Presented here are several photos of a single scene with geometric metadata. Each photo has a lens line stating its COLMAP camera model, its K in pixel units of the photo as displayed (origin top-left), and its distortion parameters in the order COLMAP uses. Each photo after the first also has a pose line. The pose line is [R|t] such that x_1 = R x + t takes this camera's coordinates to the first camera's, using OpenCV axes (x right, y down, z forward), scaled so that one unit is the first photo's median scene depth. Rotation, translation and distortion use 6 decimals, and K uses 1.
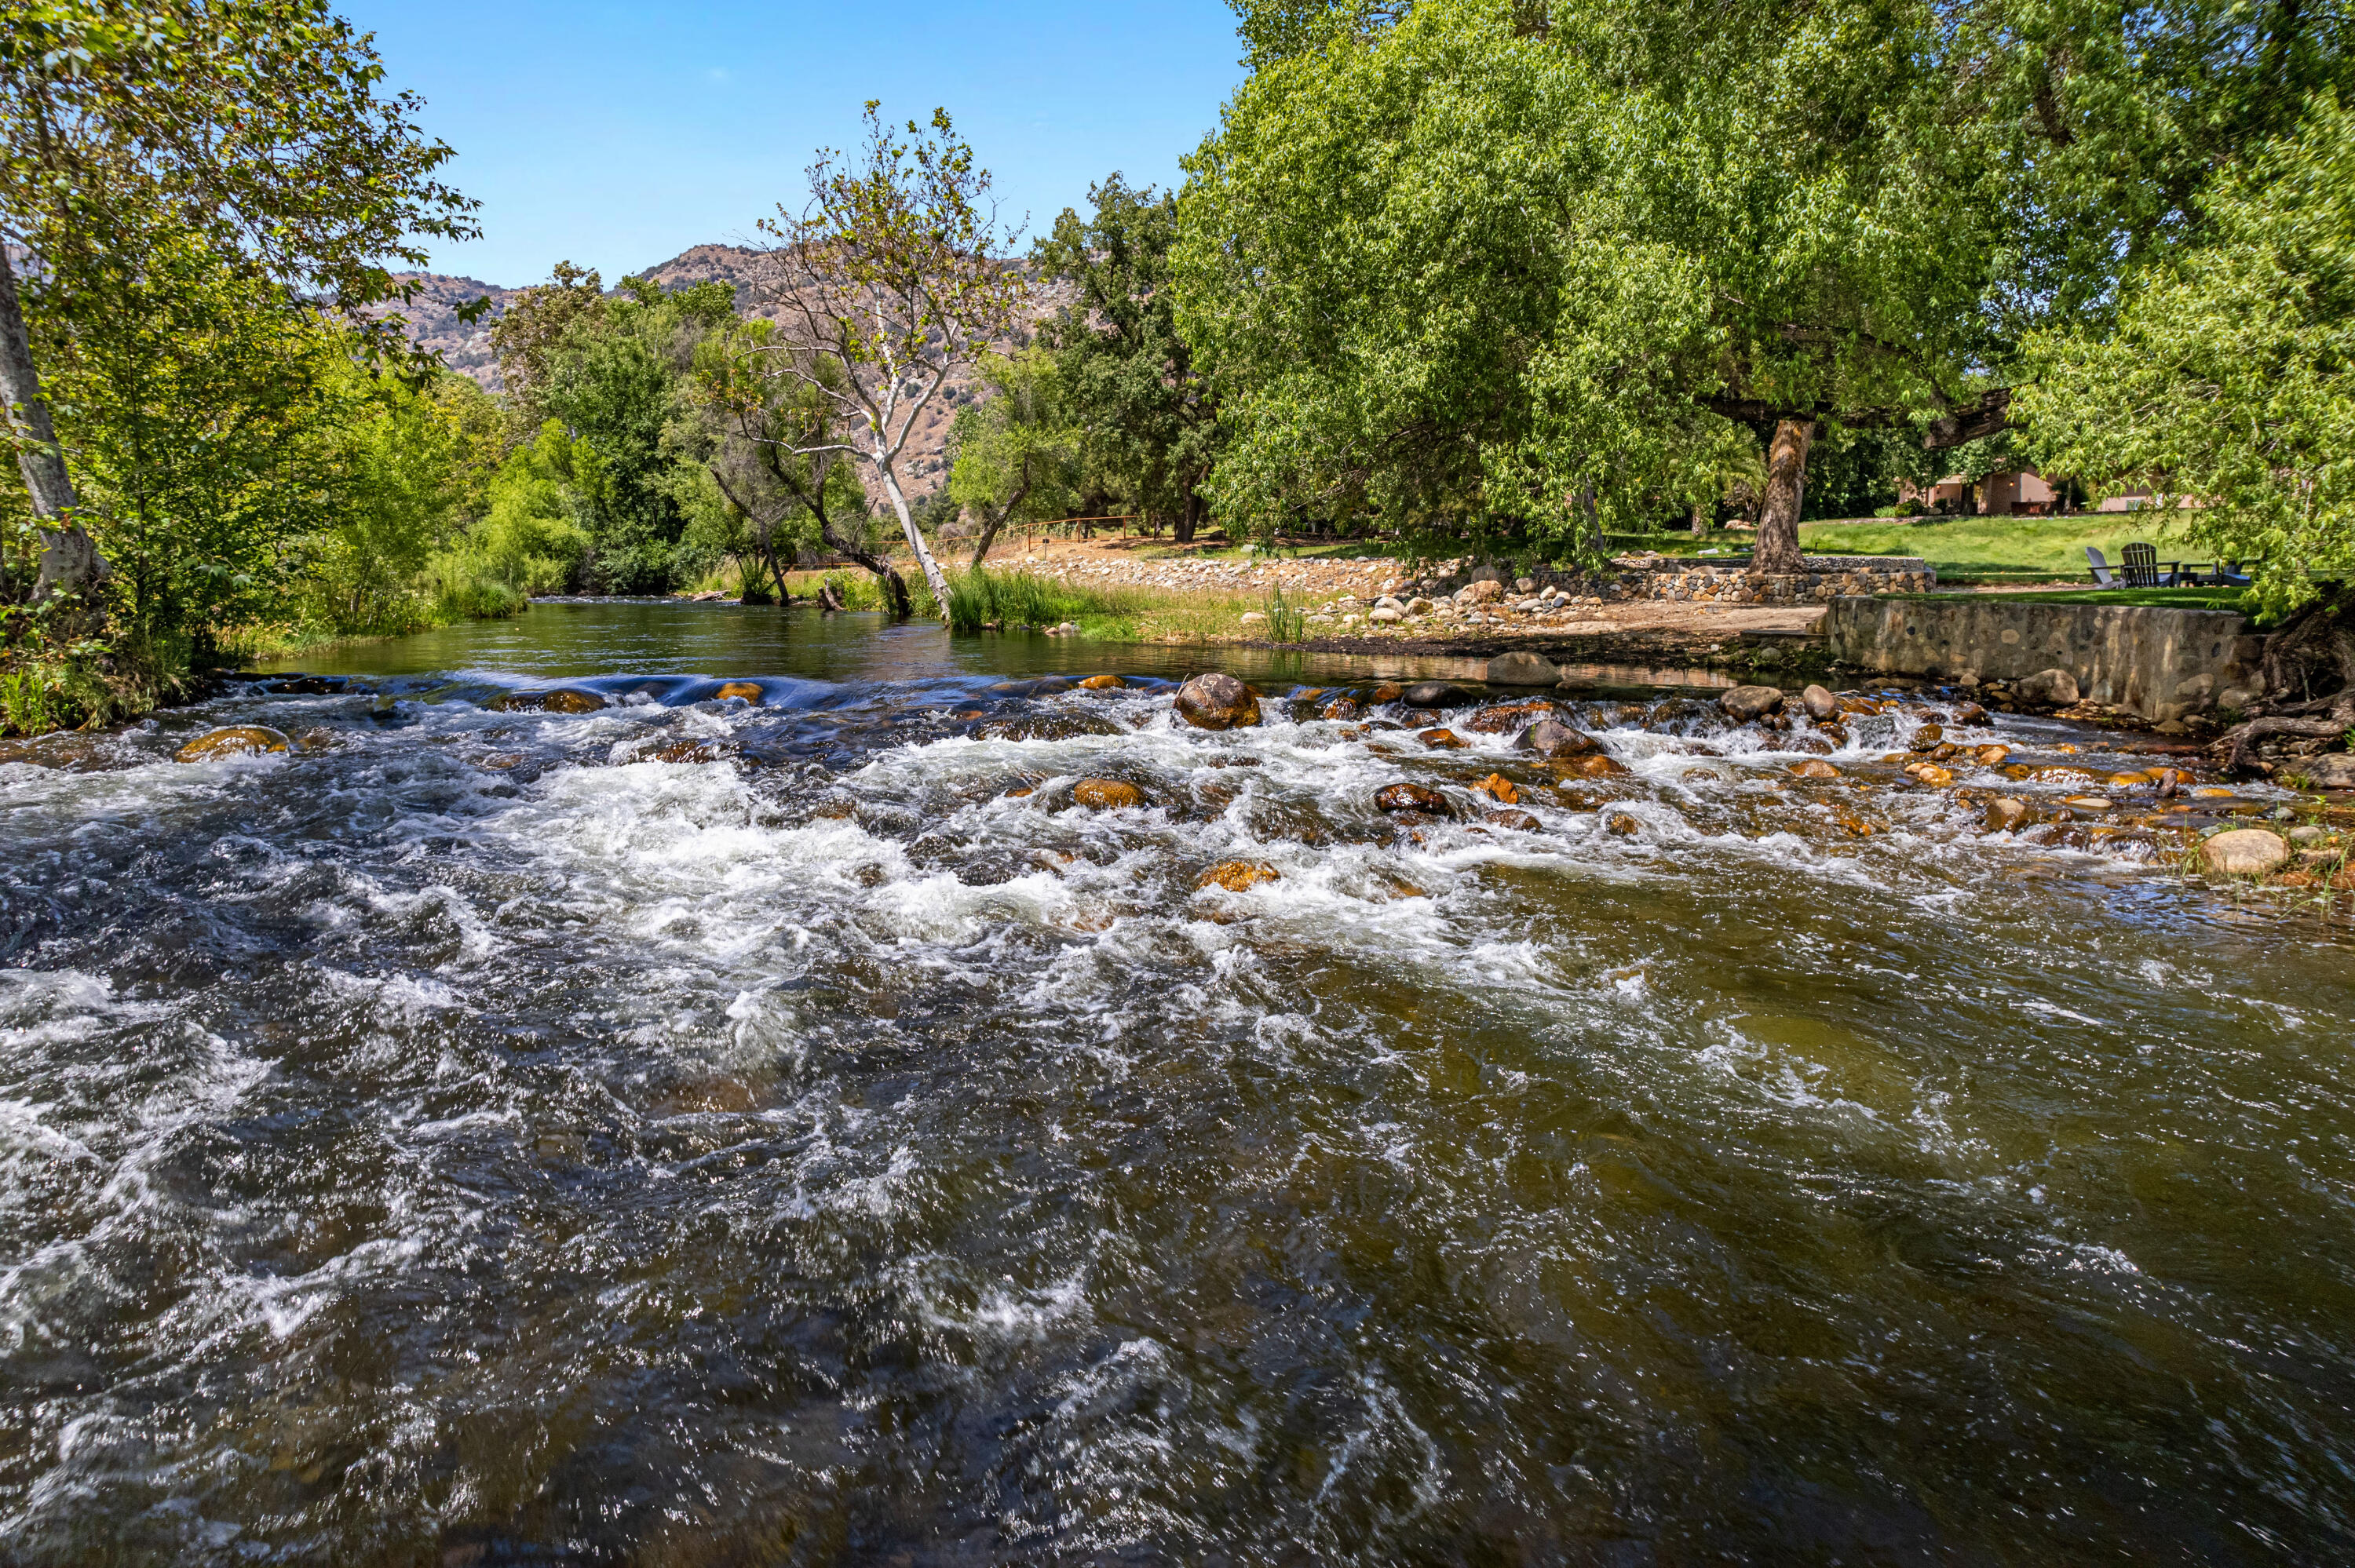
lens RADIAL K [[1448.2, 0, 1177.5], [0, 1448.2, 784.0], [0, 0, 1]] dist [0.000207, 0.000503]
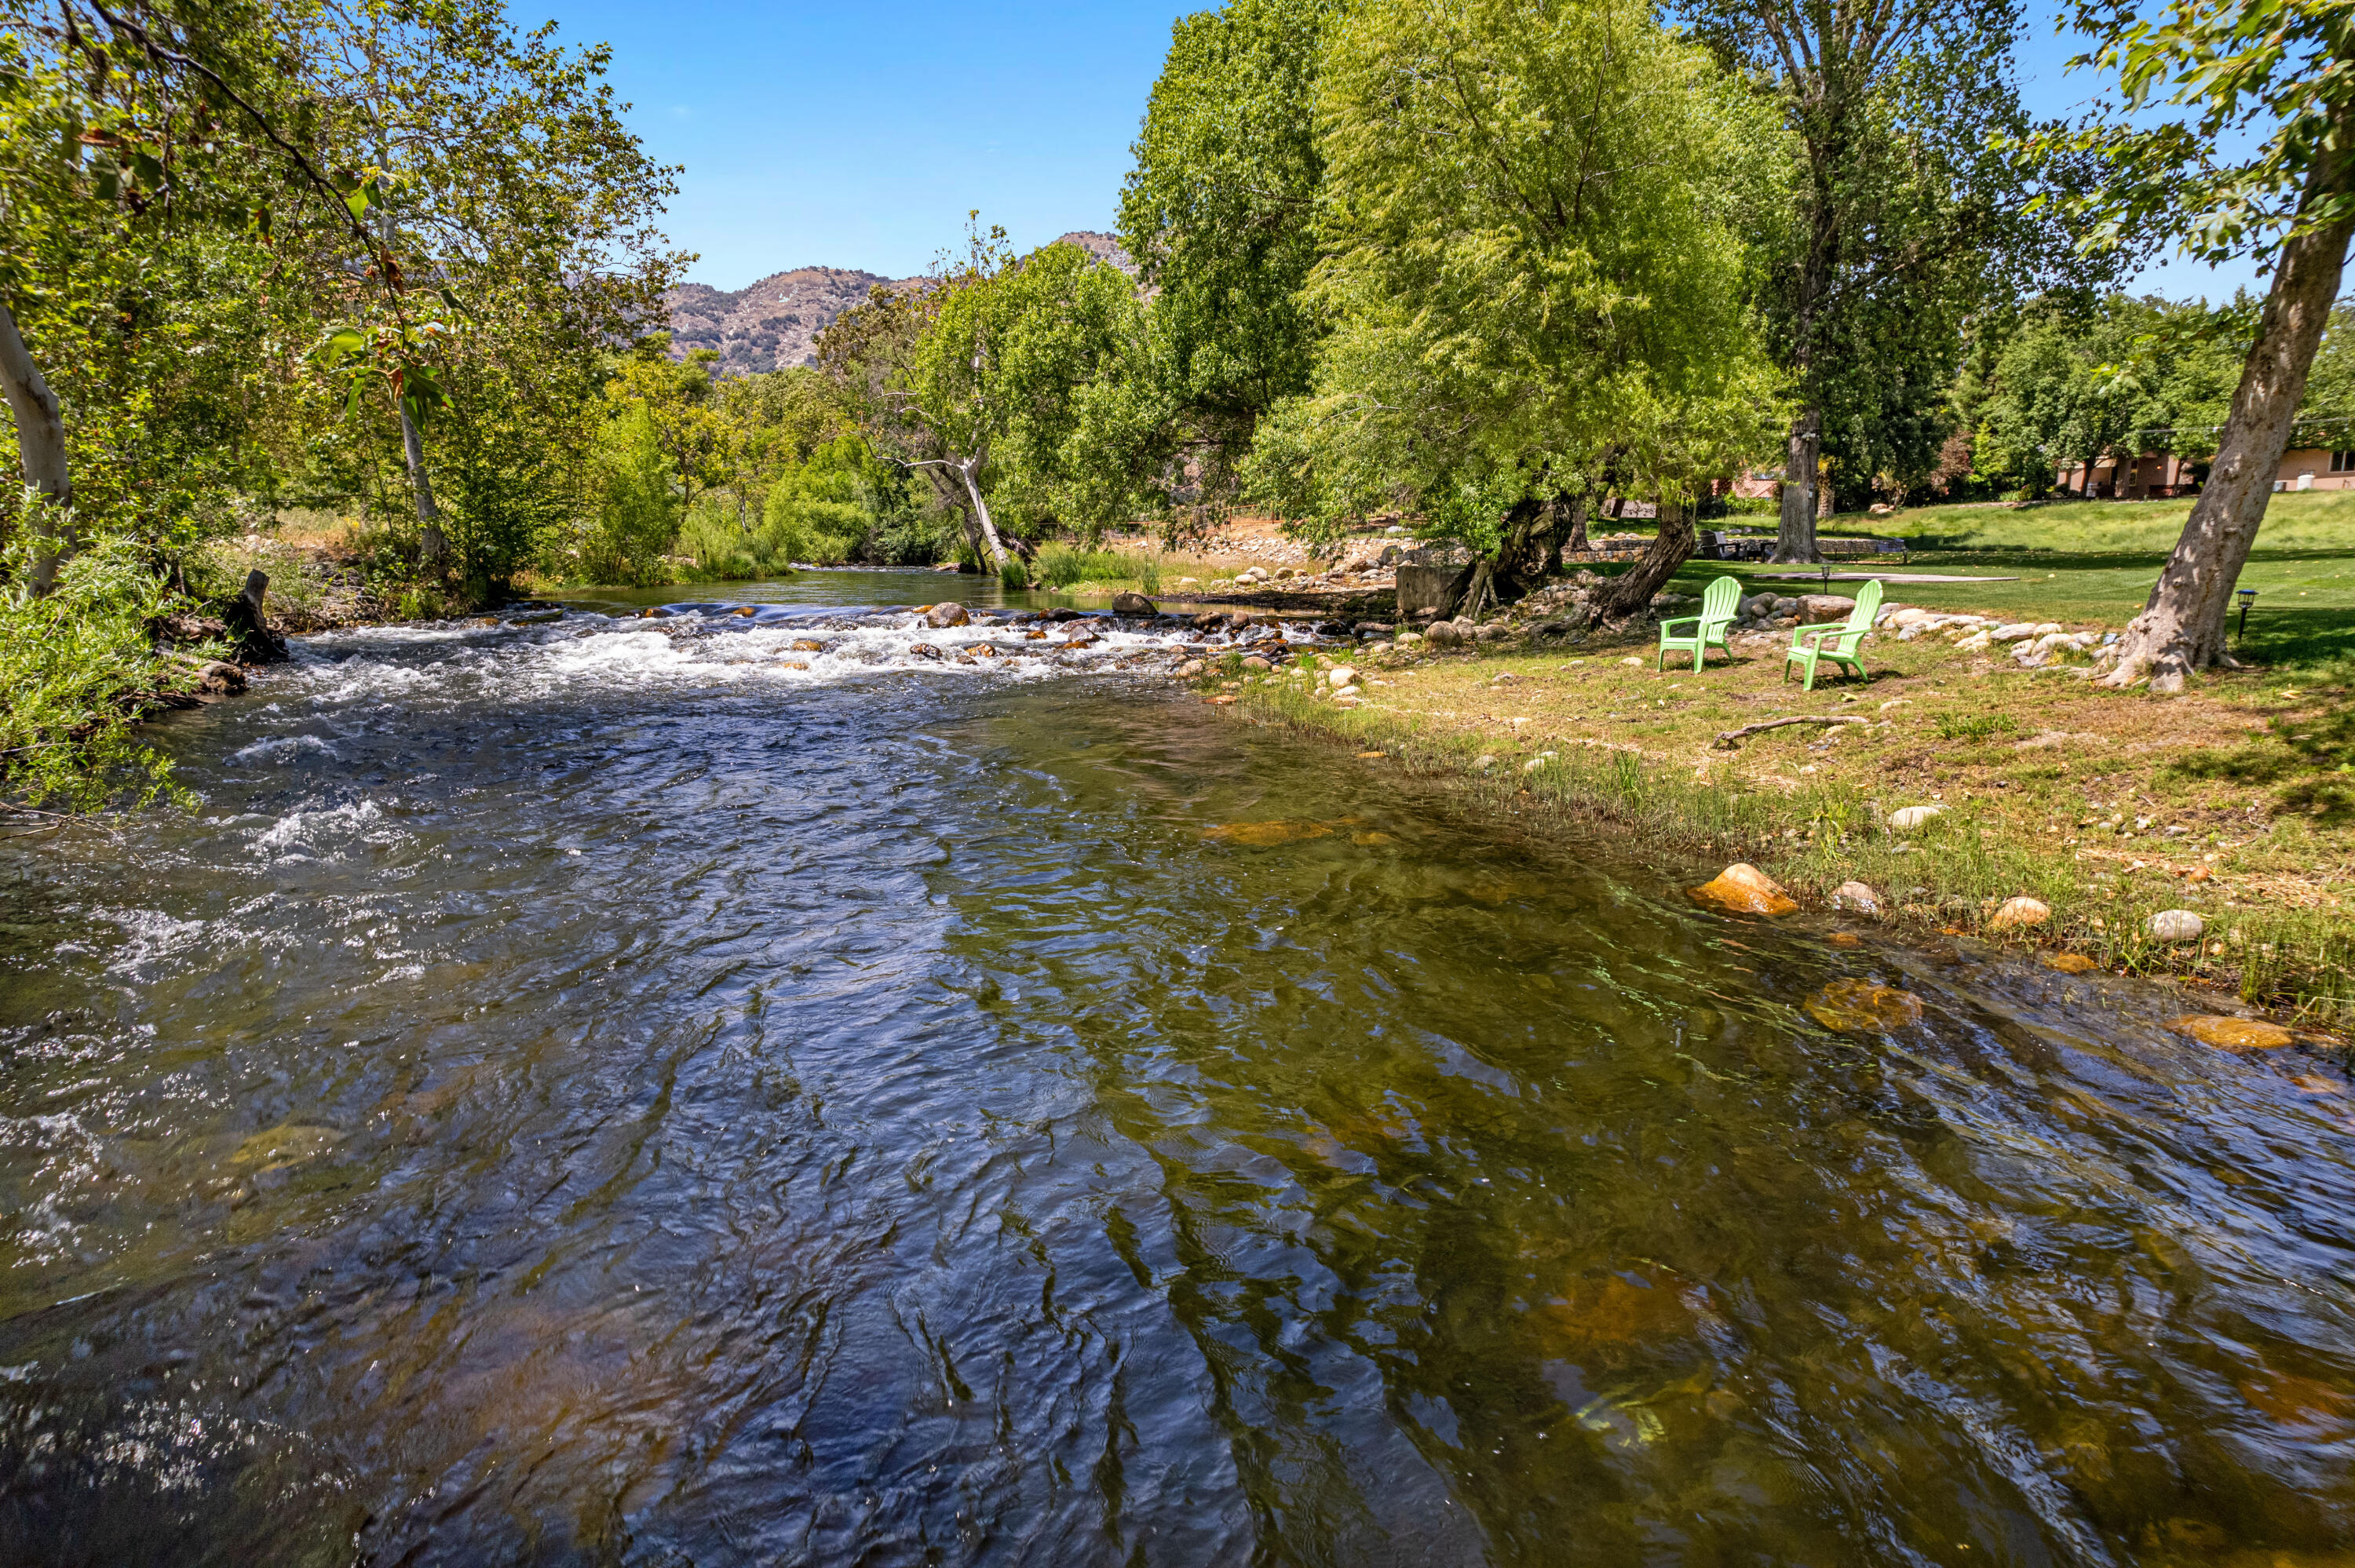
lens RADIAL K [[1448.2, 0, 1177.5], [0, 1448.2, 784.0], [0, 0, 1]] dist [0.000207, 0.000503]
pose [[0.973800, 0.042660, -0.223369, 0.129076], [-0.039386, 0.999042, 0.019095, 0.019884], [0.223970, -0.009797, 0.974547, -0.134127]]
